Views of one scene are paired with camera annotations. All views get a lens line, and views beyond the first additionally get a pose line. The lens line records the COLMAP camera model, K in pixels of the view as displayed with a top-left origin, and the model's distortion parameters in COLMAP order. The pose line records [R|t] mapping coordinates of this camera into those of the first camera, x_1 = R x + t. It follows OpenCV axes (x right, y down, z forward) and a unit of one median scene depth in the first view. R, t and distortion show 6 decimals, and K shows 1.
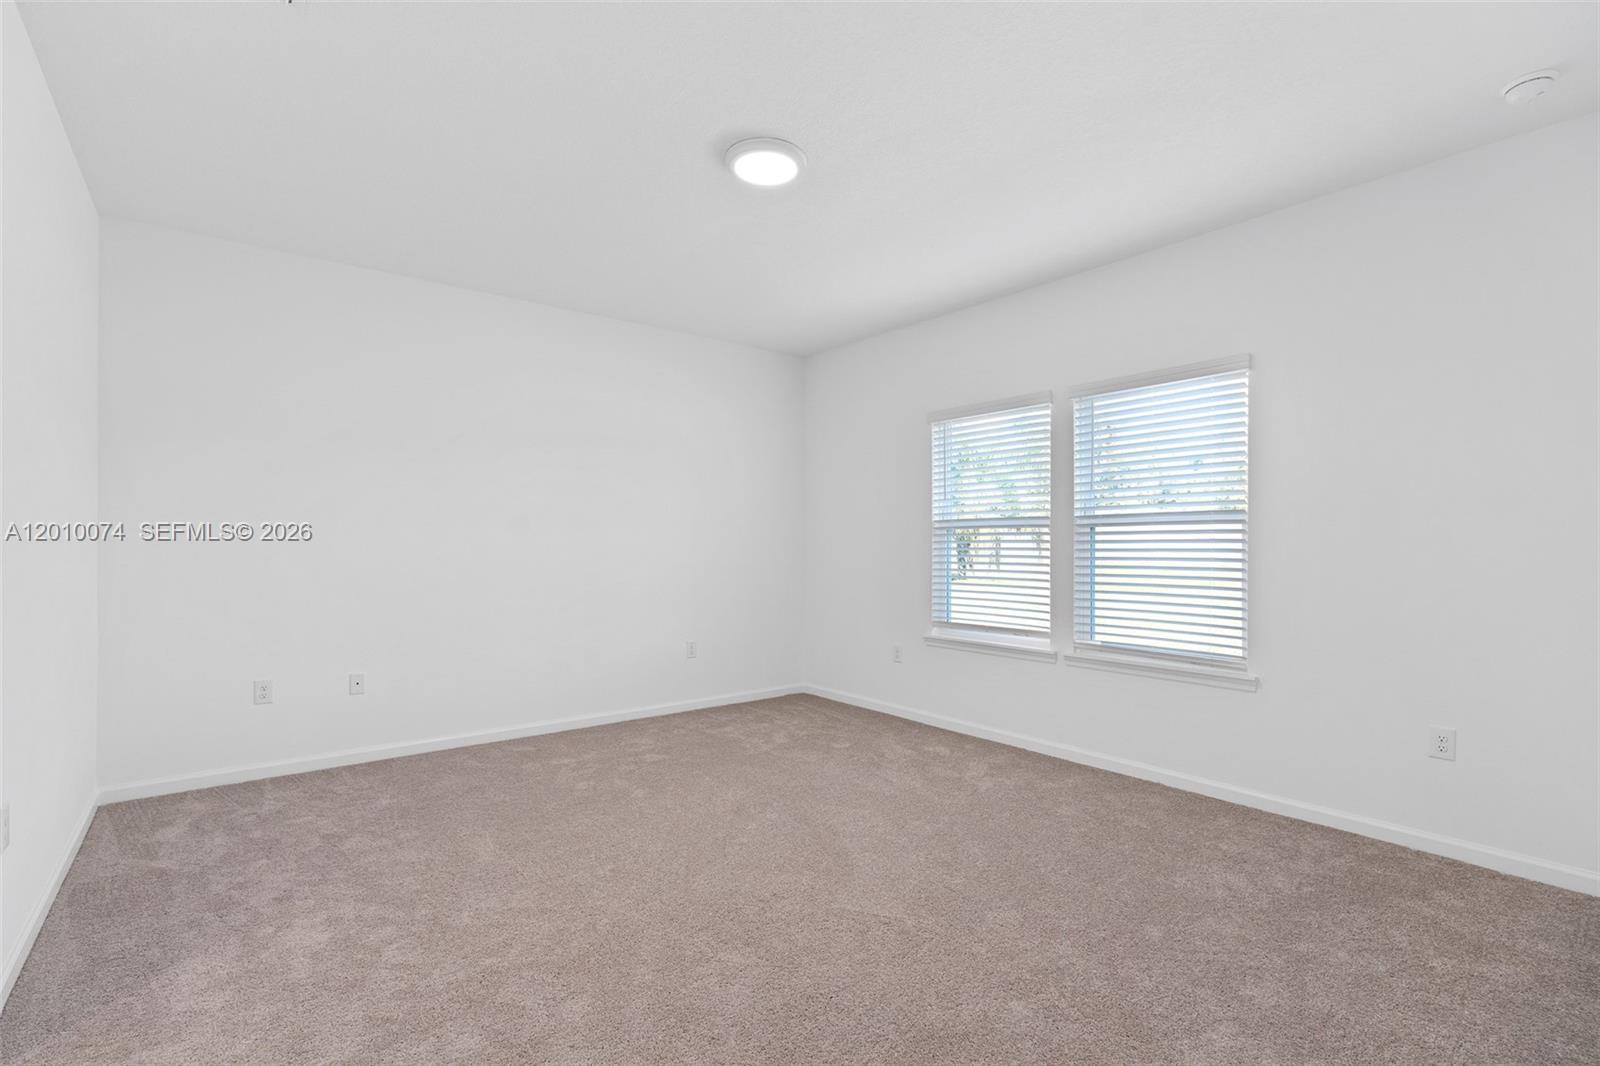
lens RADIAL K [[712.2, 0, 778.7], [0, 712.2, 517.3], [0, 0, 1]] dist [-0.013938, -0.000399]
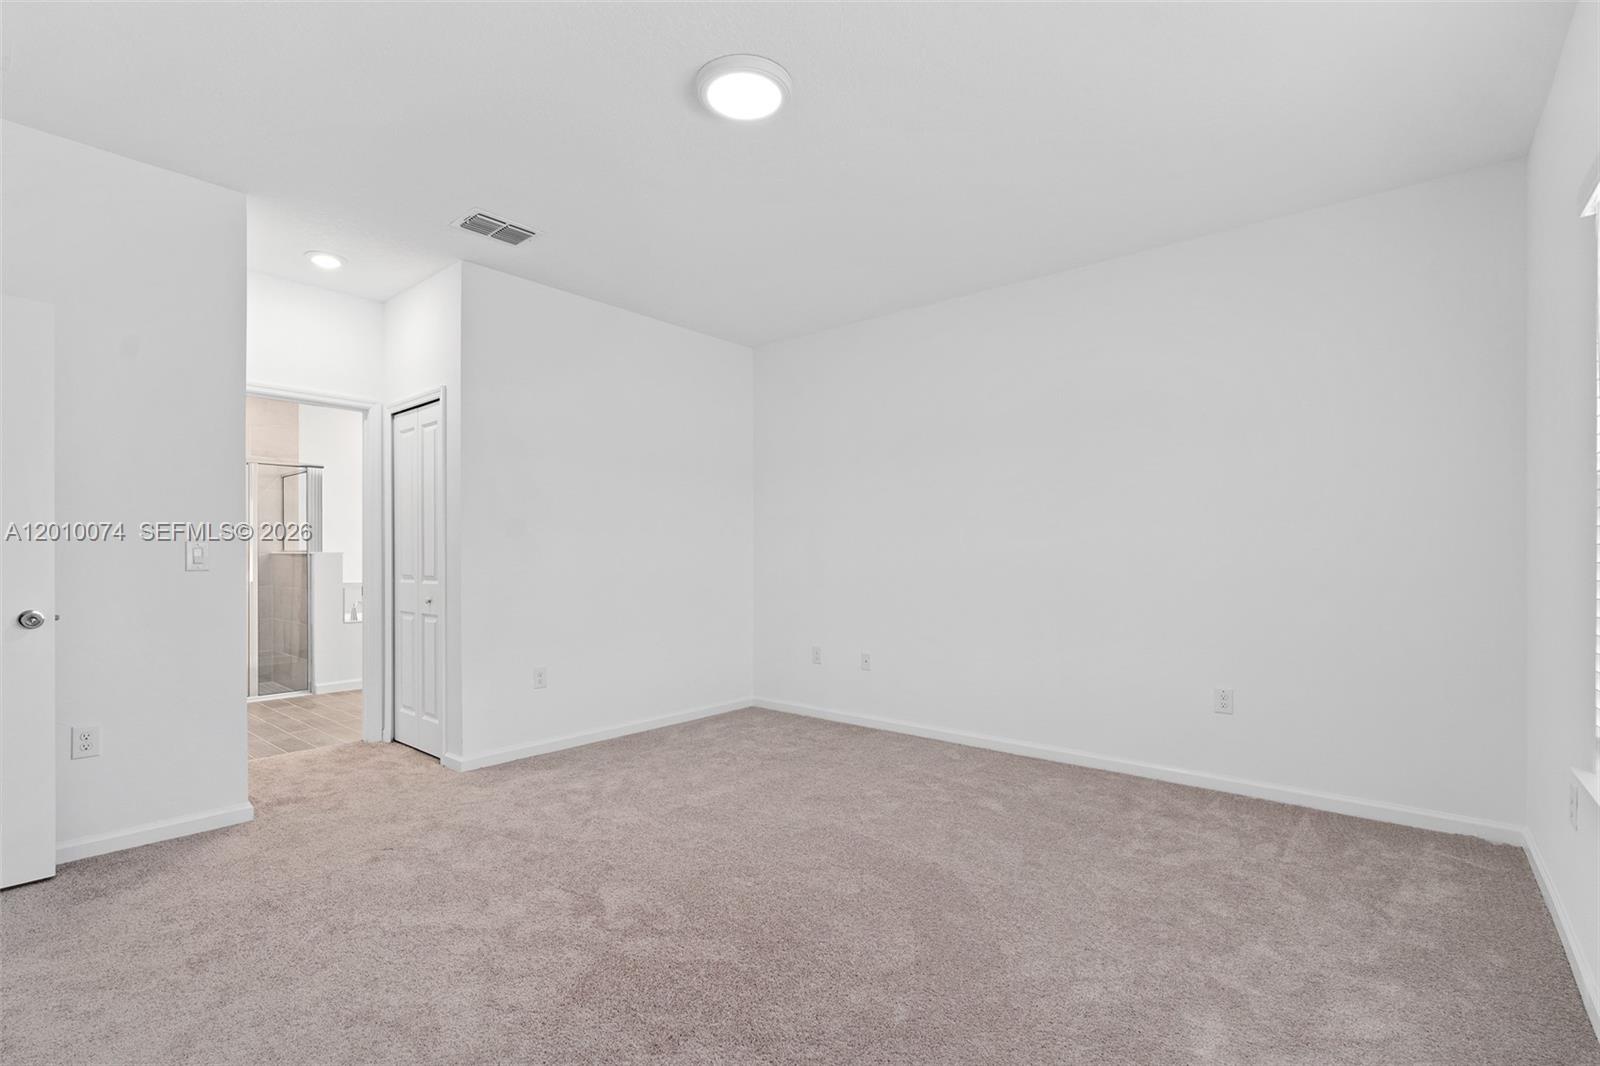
lens RADIAL K [[712.2, 0, 800.8], [0, 712.2, 541.5], [0, 0, 1]] dist [-0.013938, -0.000399]
pose [[0.221594, -0.014537, -0.975031, 0.639289], [0.044321, 0.999006, -0.004822, 0.029217], [0.974131, -0.042146, 0.222018, 0.671854]]
